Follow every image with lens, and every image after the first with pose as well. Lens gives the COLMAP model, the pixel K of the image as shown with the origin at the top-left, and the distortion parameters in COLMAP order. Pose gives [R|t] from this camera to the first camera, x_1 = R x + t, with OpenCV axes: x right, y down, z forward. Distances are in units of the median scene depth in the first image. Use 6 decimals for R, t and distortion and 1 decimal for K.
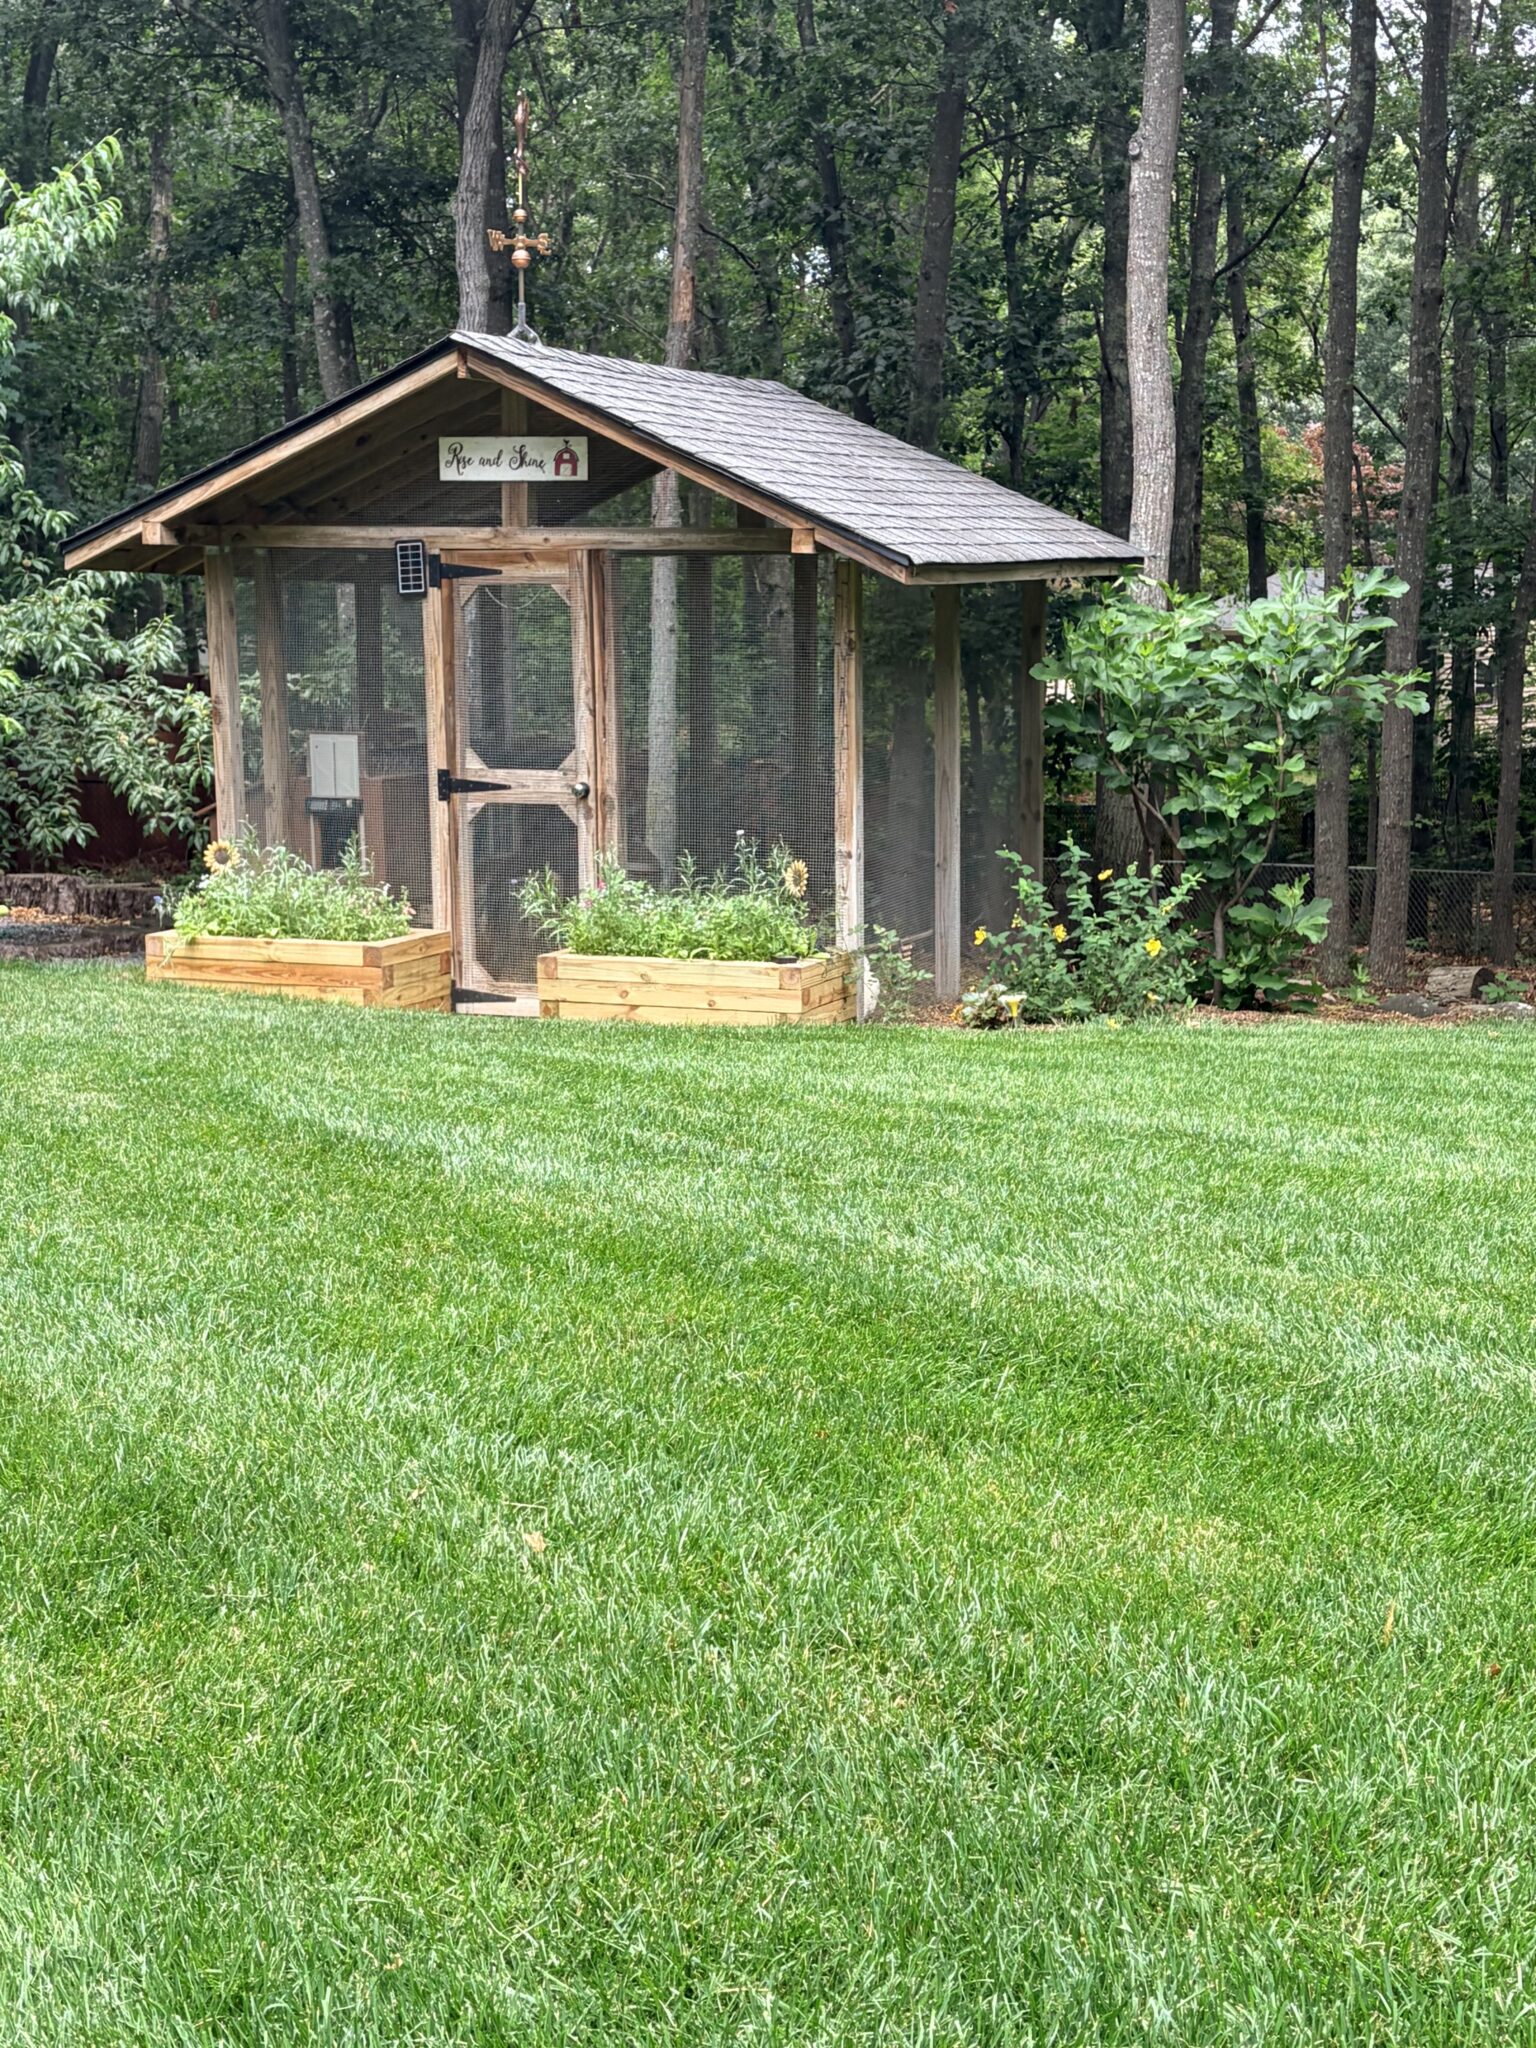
lens RADIAL K [[2913.1, 0, 775.7], [0, 2913.1, 1027.5], [0, 0, 1]] dist [0.022309, 0.000000]
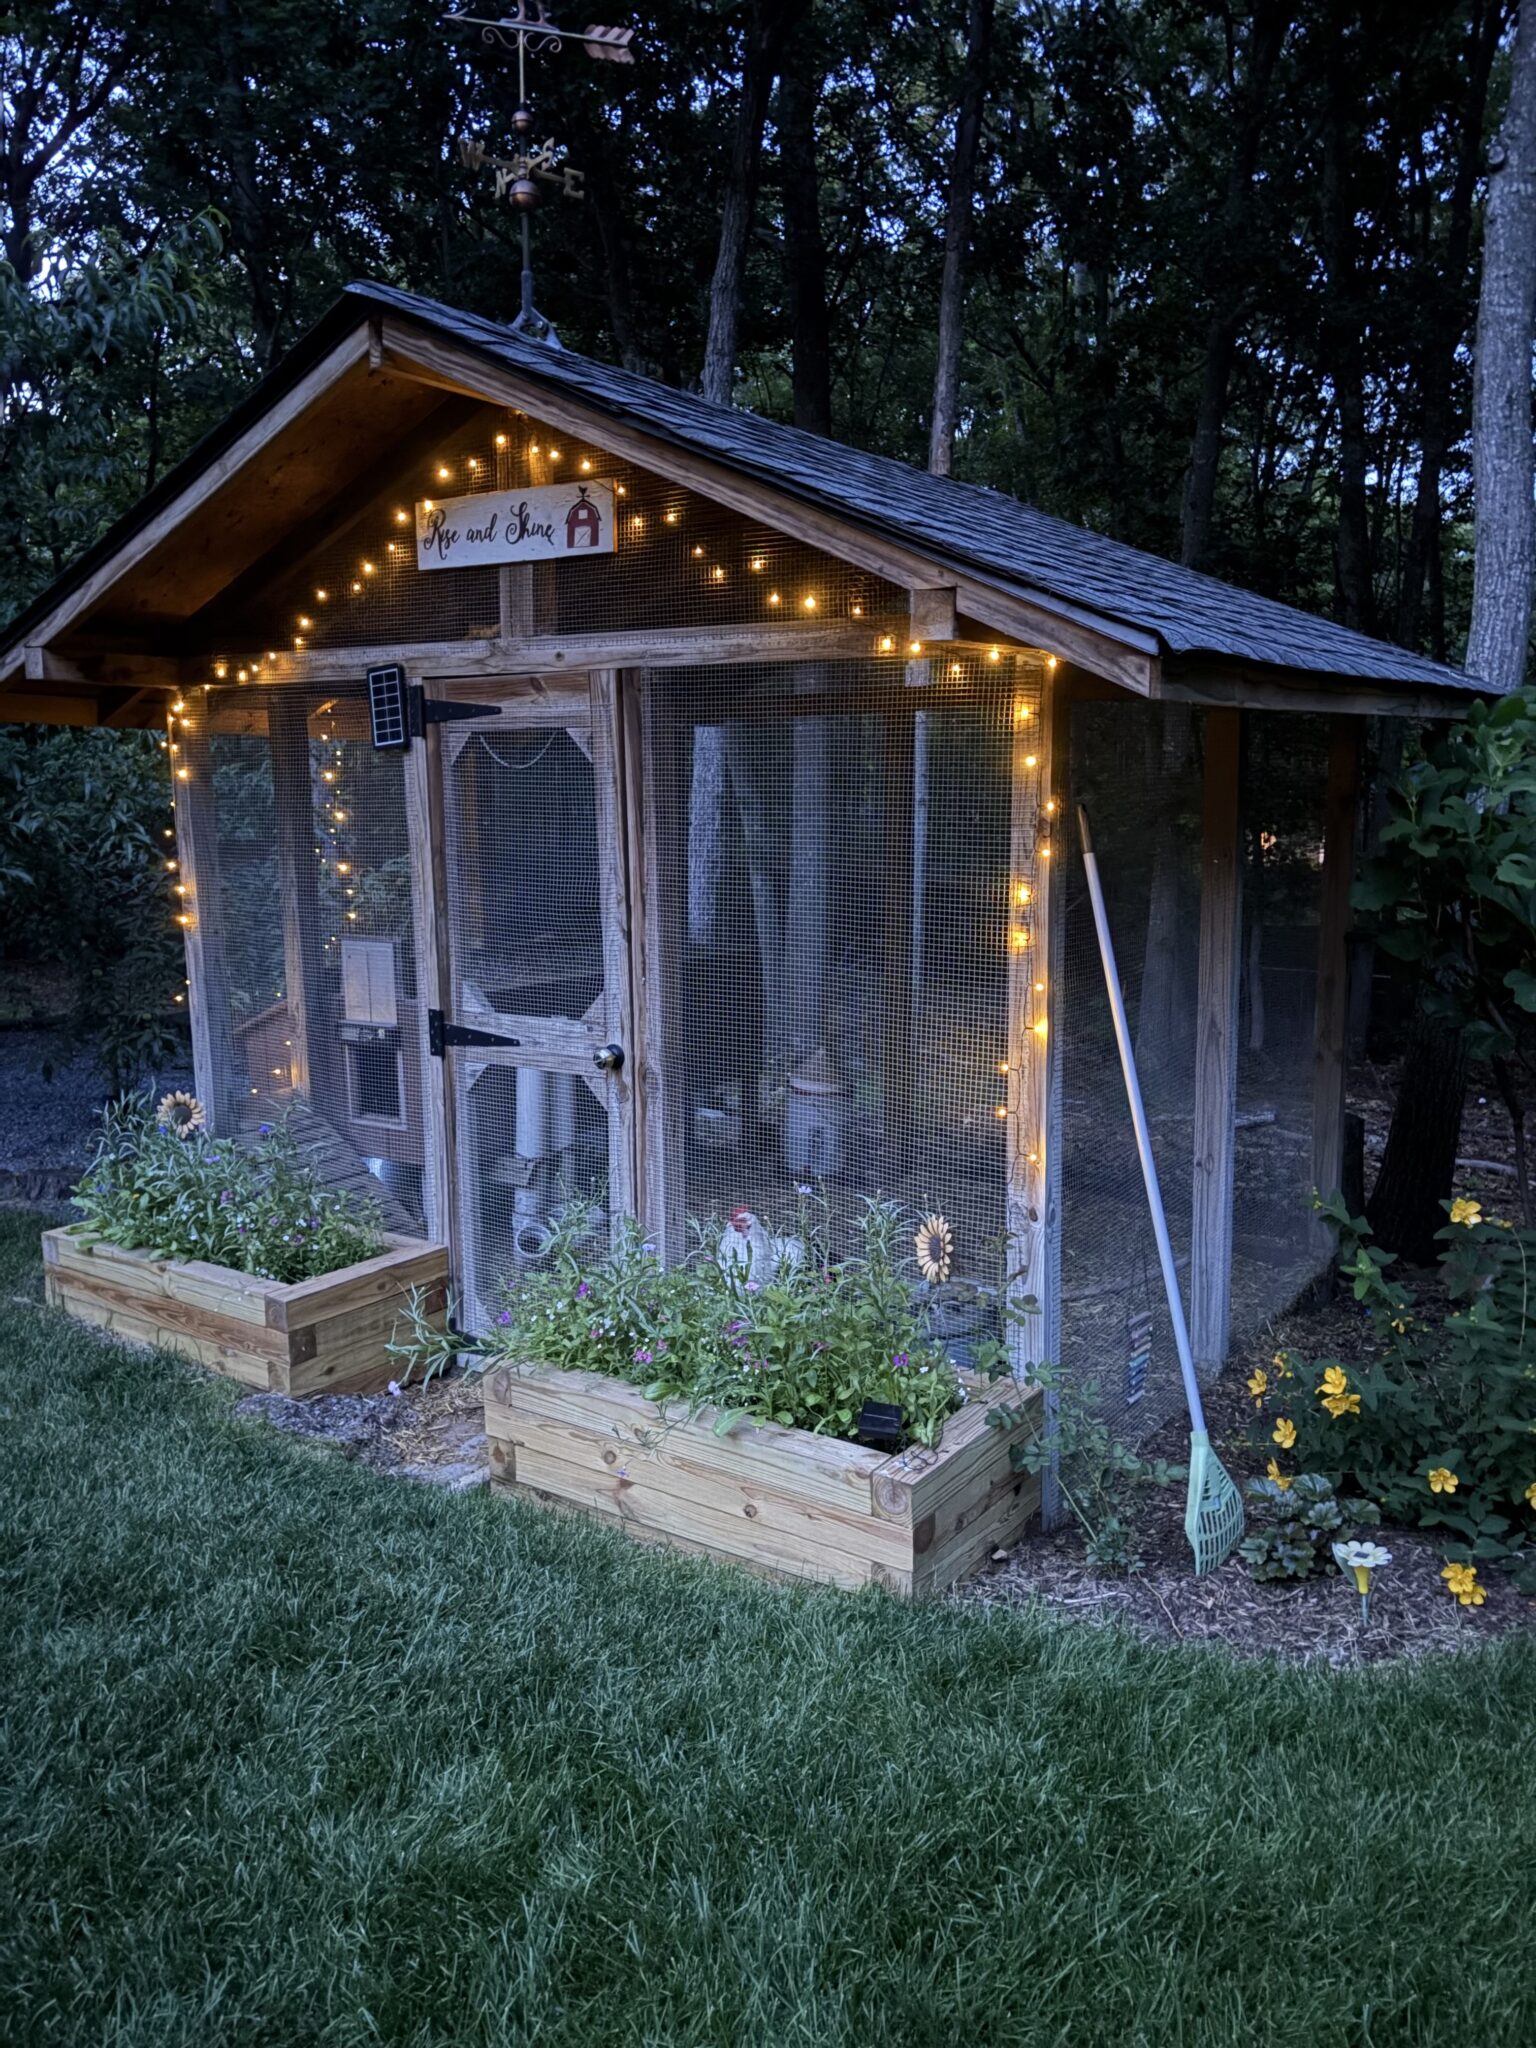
lens RADIAL K [[1561.9, 0, 750.4], [0, 1561.9, 1031.3], [0, 0, 1]] dist [-0.025758, 0.011672]
pose [[0.976458, 0.031365, -0.213414, 0.033629], [-0.029153, 0.999484, 0.013508, -0.092223], [0.213728, -0.006968, 0.976868, 0.677692]]
